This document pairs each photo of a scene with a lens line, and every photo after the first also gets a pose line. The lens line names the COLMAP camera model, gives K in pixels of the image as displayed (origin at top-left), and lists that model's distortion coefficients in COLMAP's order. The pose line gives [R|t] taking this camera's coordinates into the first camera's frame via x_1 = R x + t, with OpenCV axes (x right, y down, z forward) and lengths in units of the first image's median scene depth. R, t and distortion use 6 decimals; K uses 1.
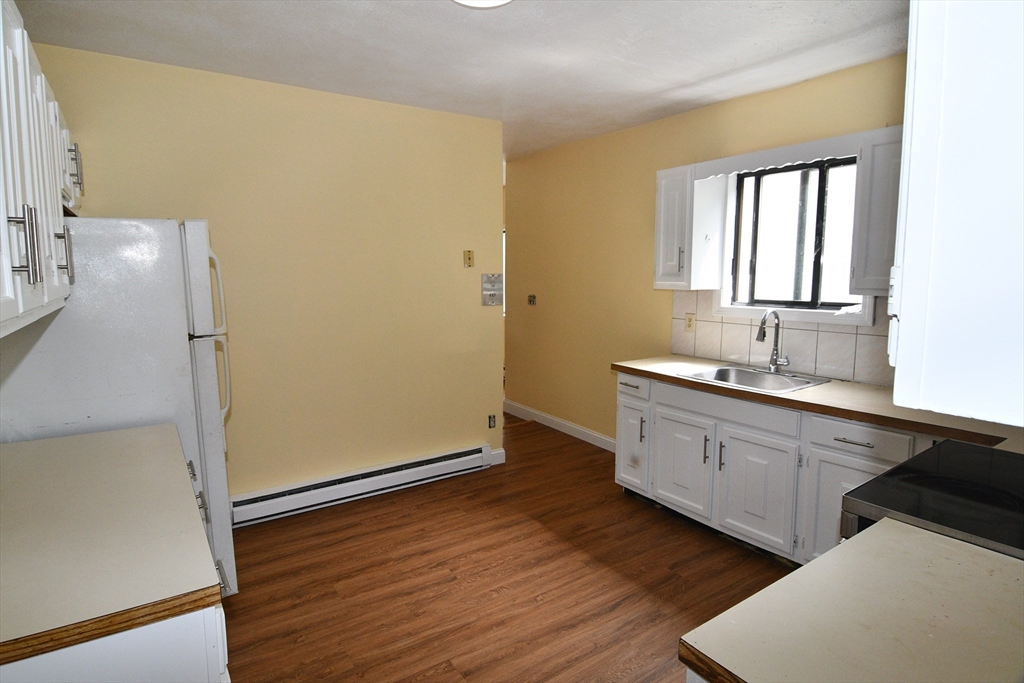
lens RADIAL K [[553.3, 0, 512.0], [0, 553.3, 341.5], [0, 0, 1]] dist [-0.002031, -0.014357]
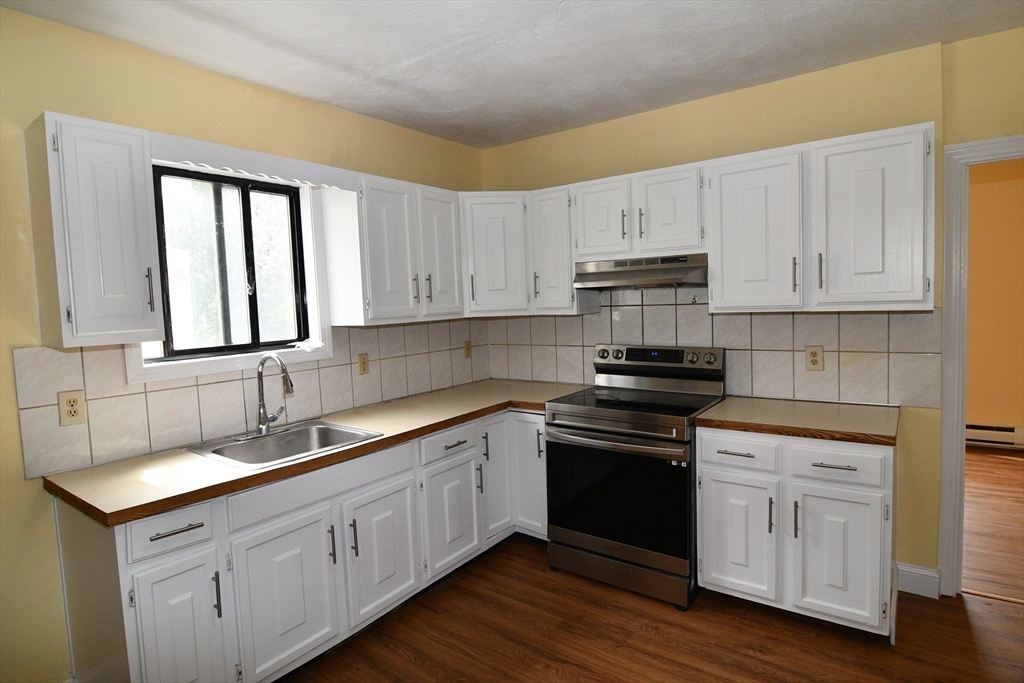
lens RADIAL K [[553.3, 0, 512.0], [0, 553.3, 341.5], [0, 0, 1]] dist [-0.002031, -0.014357]
pose [[-0.327558, -0.048668, 0.943577, -0.381440], [0.160184, 0.981355, 0.106223, -0.101603], [-0.931154, 0.185940, -0.313655, 0.895182]]
